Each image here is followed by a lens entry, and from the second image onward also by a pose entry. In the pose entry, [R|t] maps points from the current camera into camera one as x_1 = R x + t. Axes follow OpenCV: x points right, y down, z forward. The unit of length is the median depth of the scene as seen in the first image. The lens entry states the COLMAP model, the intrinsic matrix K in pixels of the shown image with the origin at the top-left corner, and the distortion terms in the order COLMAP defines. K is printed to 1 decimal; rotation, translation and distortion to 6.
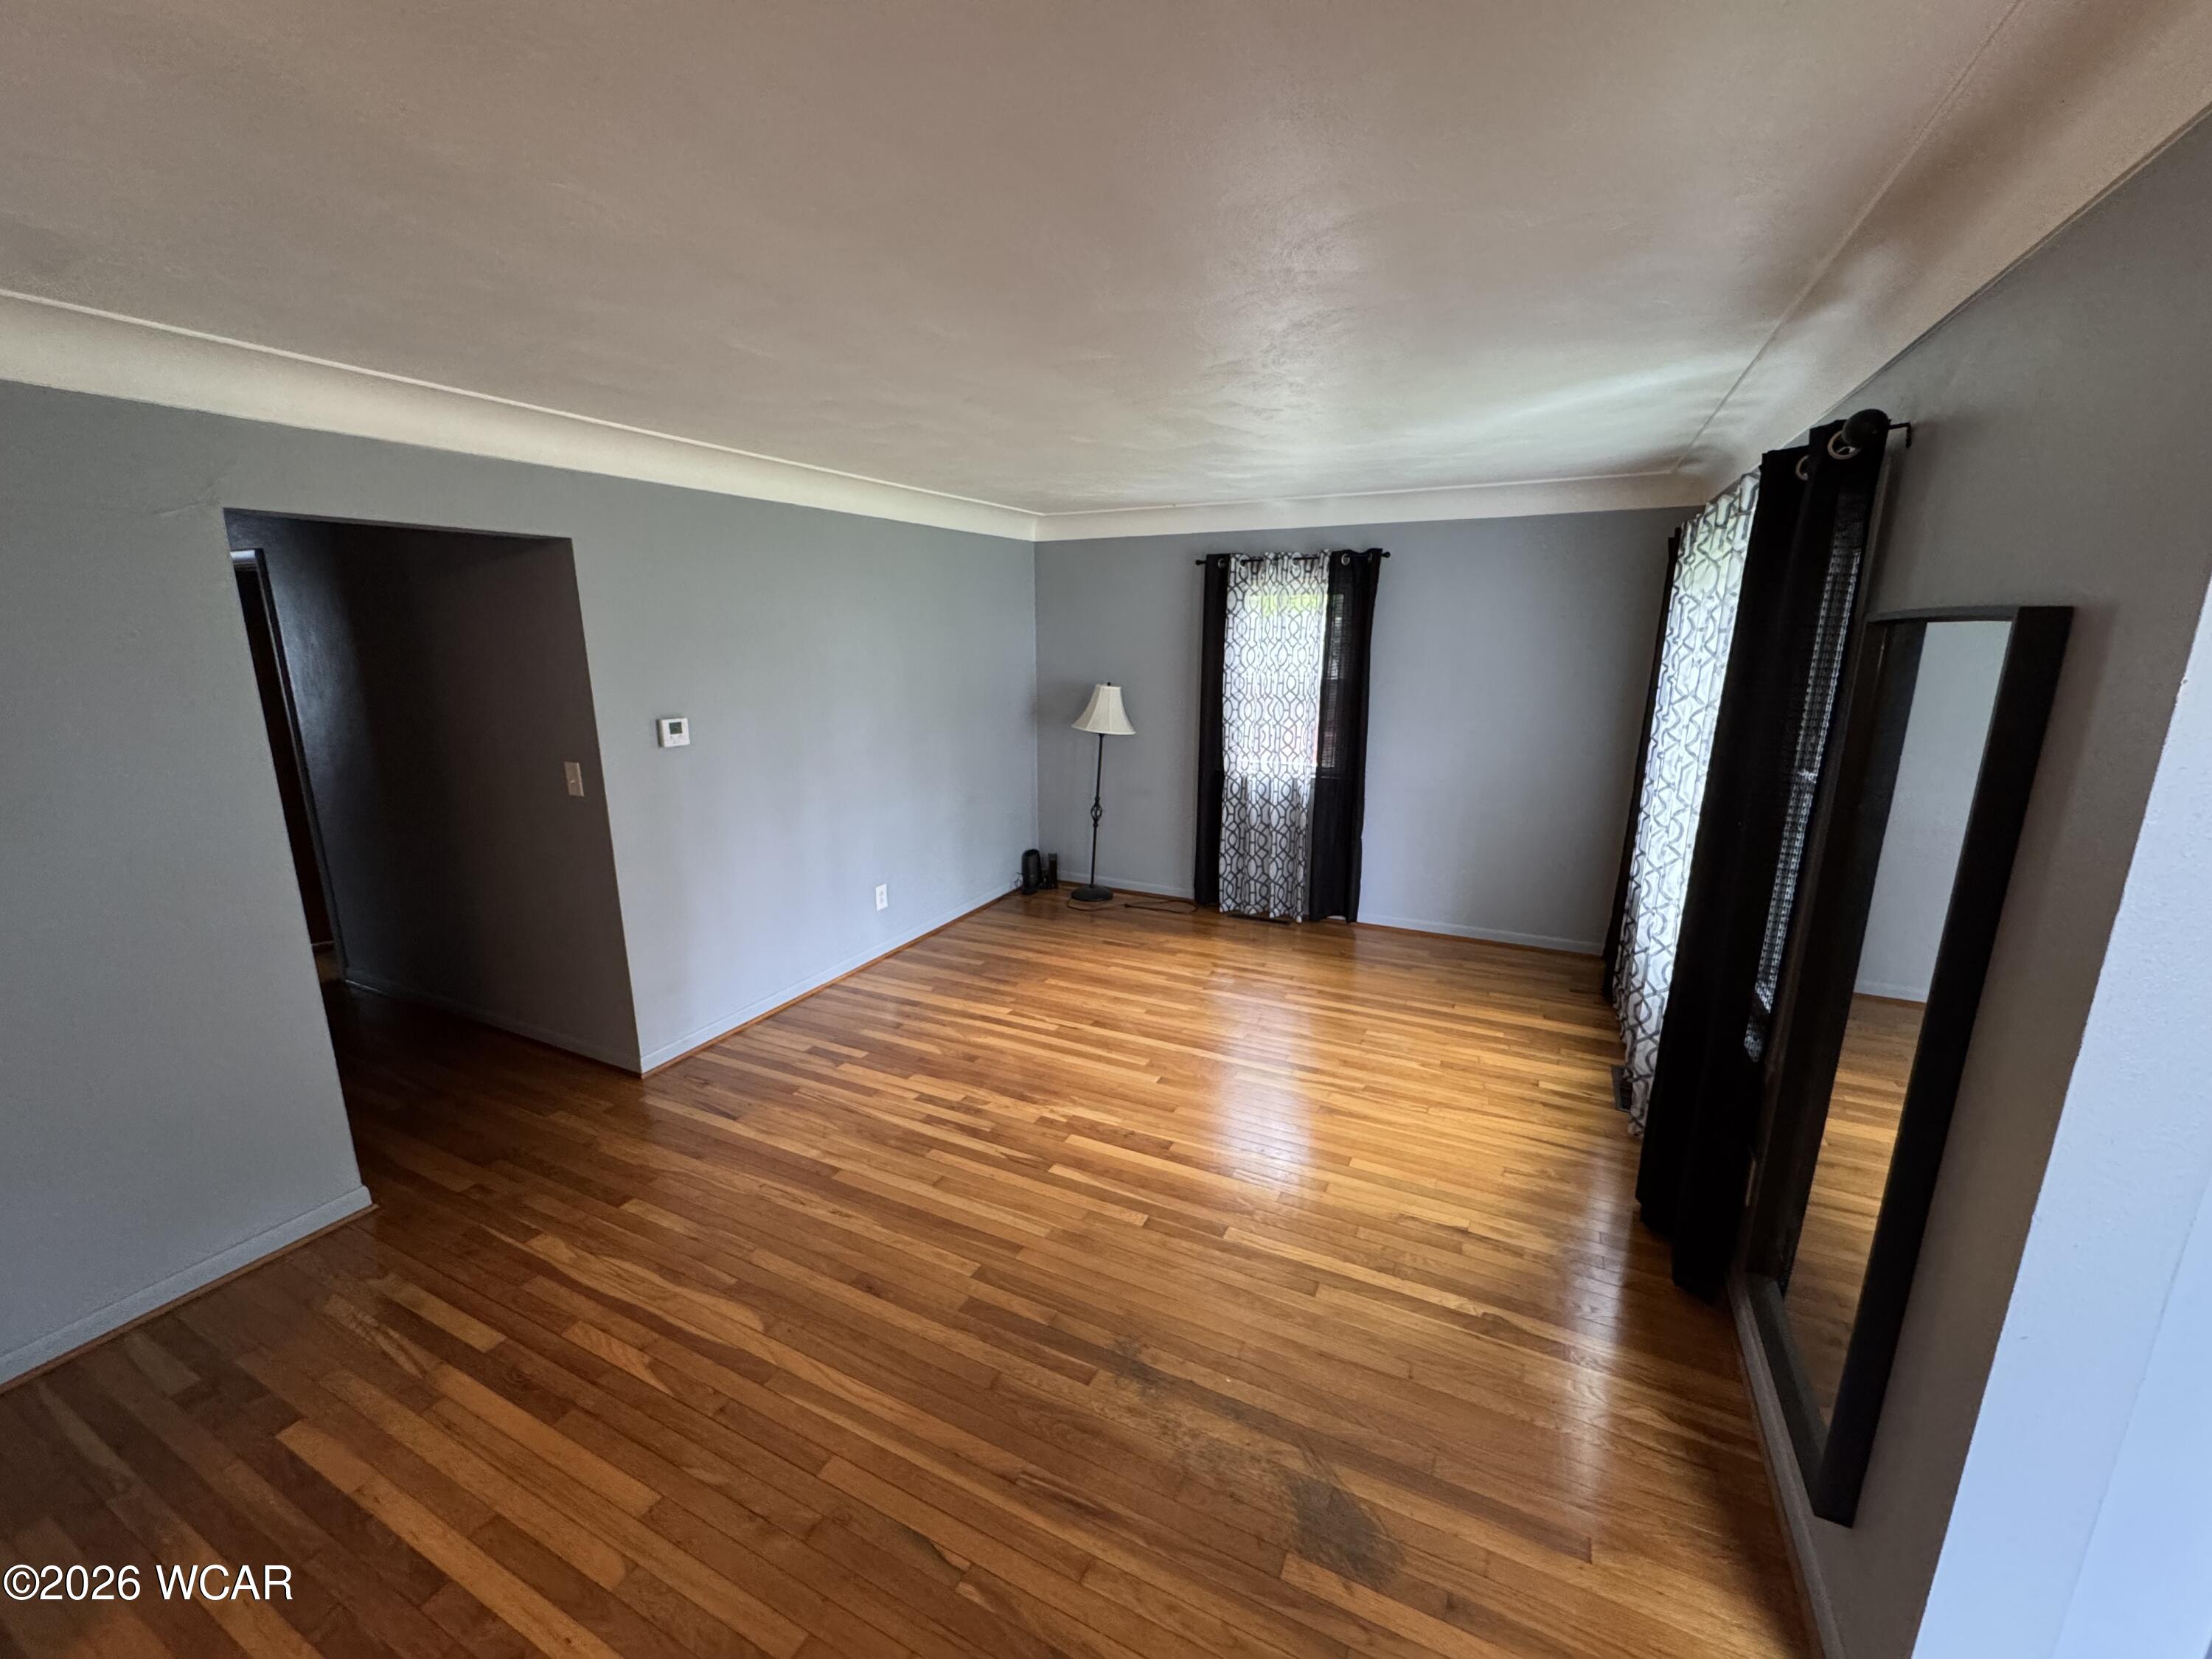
lens RADIAL K [[883.3, 0, 1105.1], [0, 883.3, 837.2], [0, 0, 1]] dist [0.001906, 0.000054]
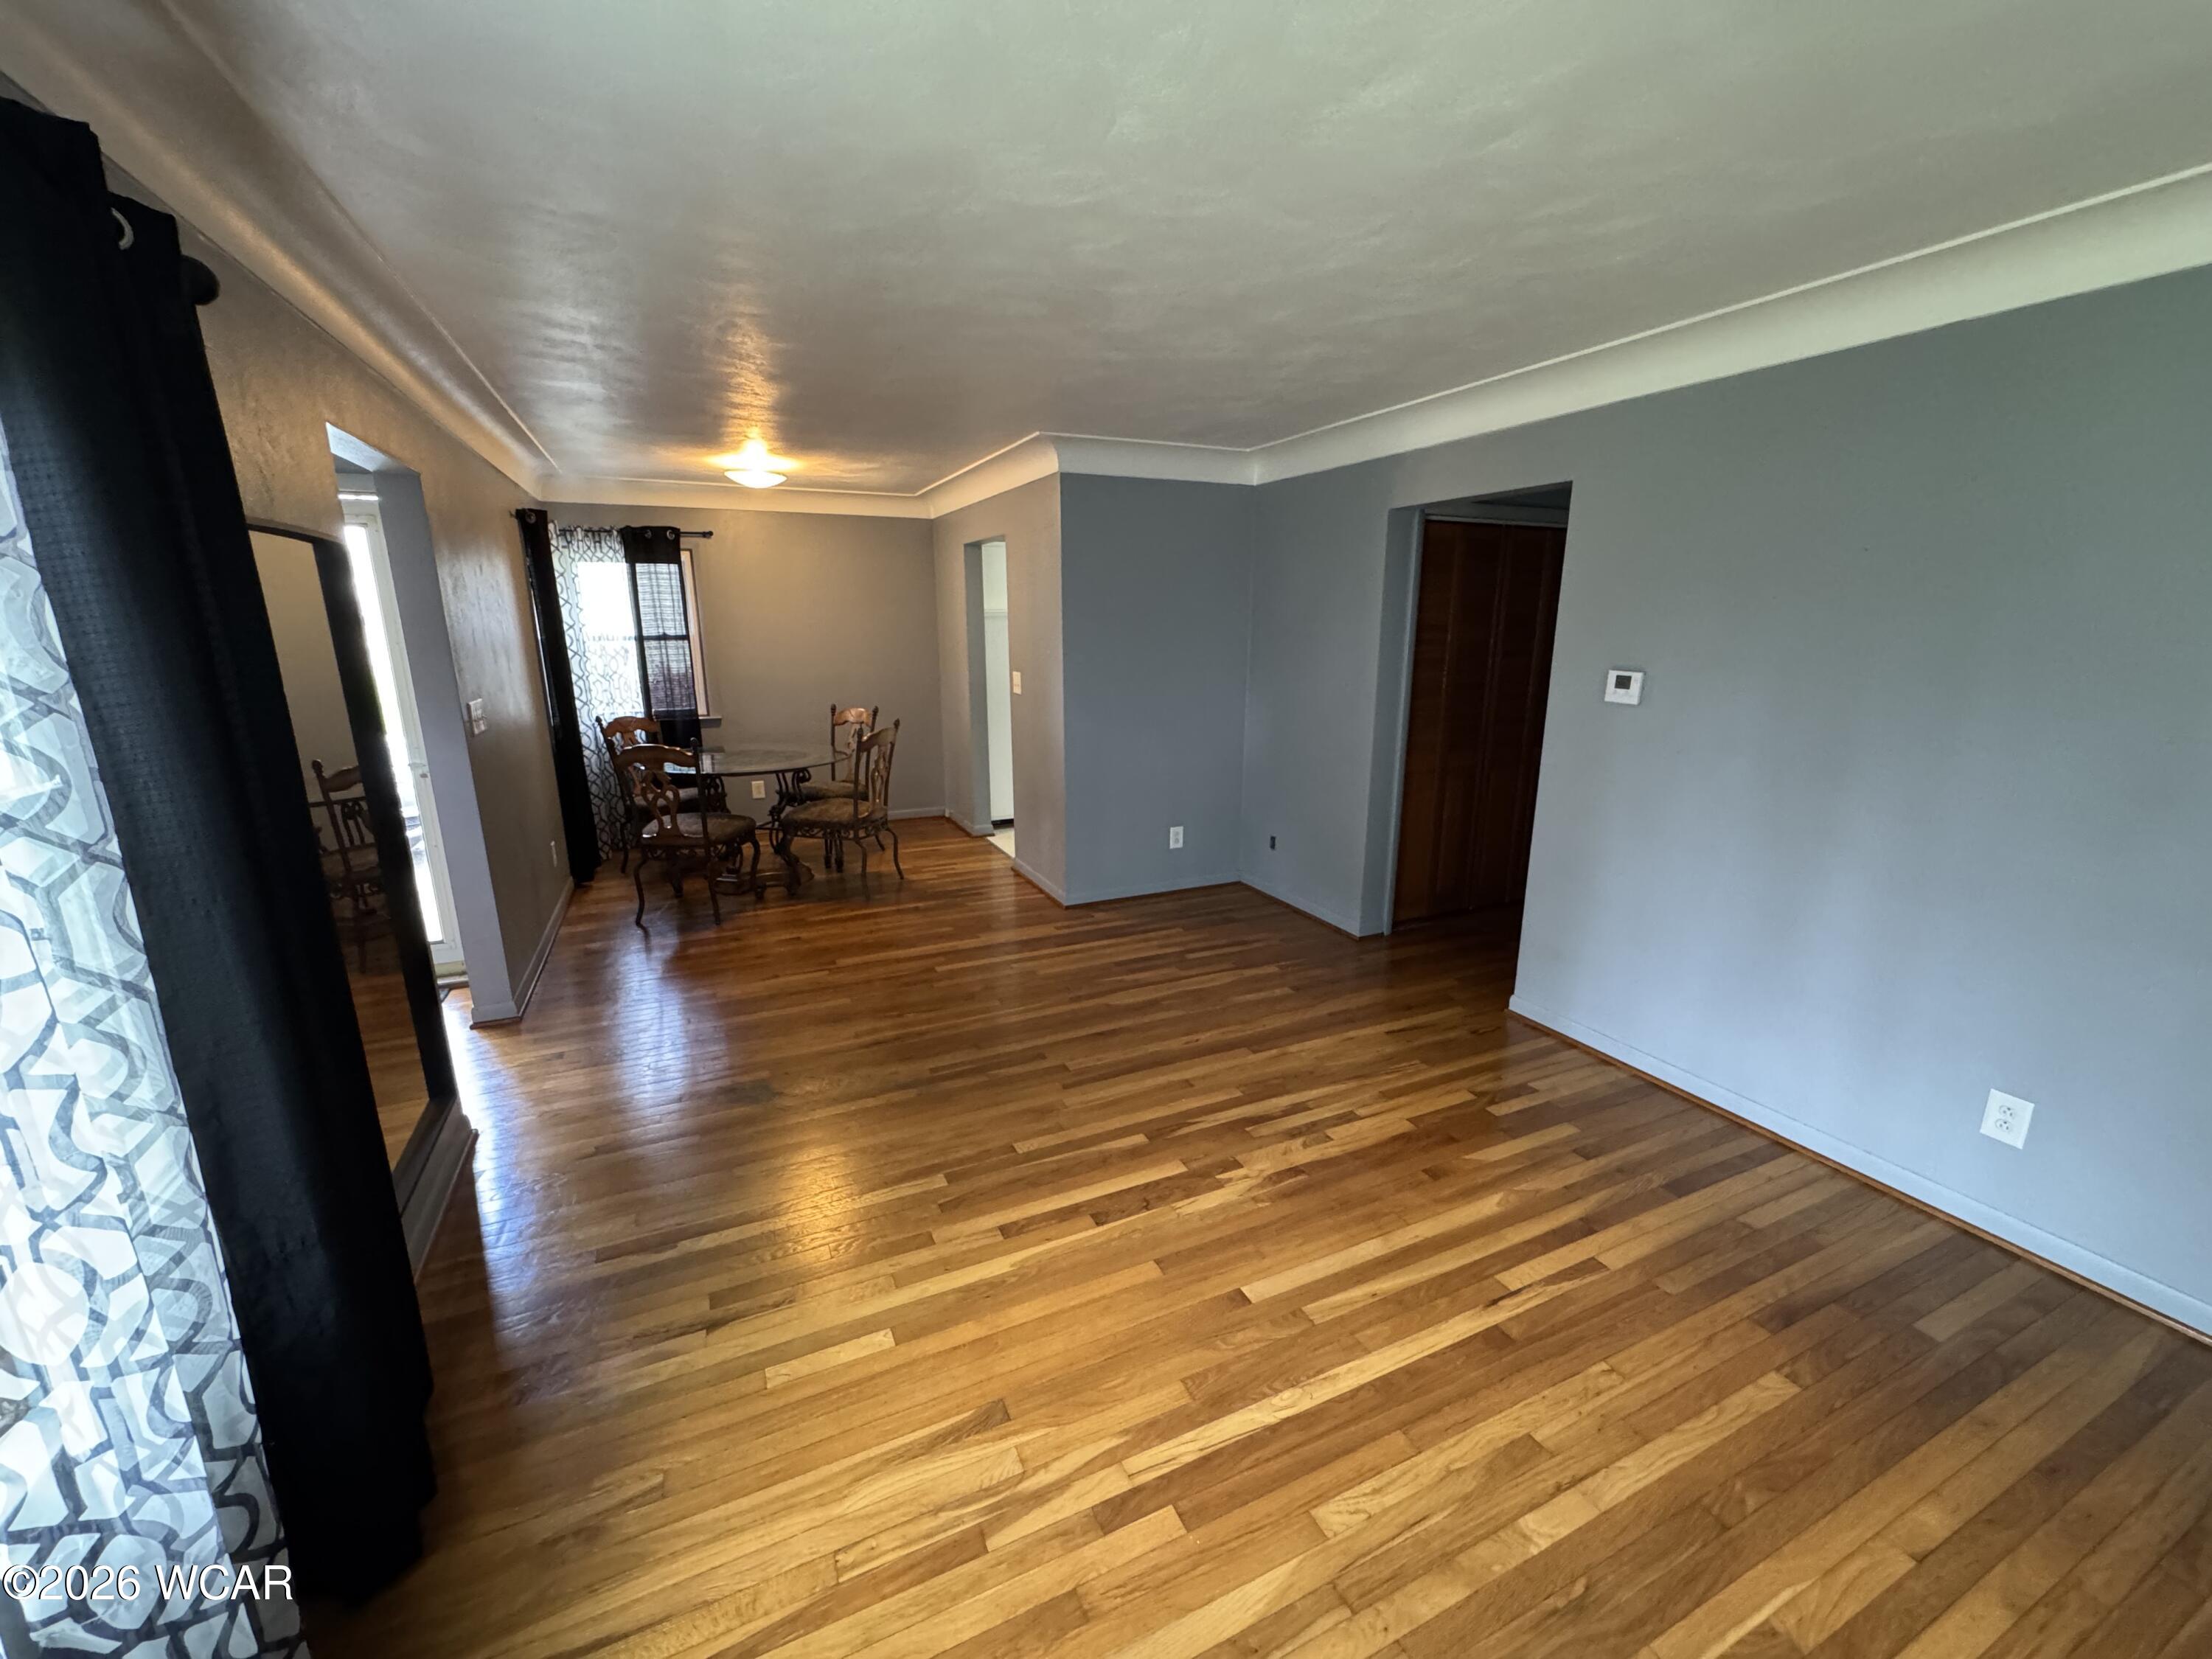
lens RADIAL K [[883.3, 0, 1102.1], [0, 883.3, 827.2], [0, 0, 1]] dist [0.001906, 0.000054]
pose [[-0.624187, 0.184529, -0.759171, 0.526965], [-0.177739, 0.912688, 0.367981, -0.225012], [0.760789, 0.364623, -0.536889, 1.142374]]
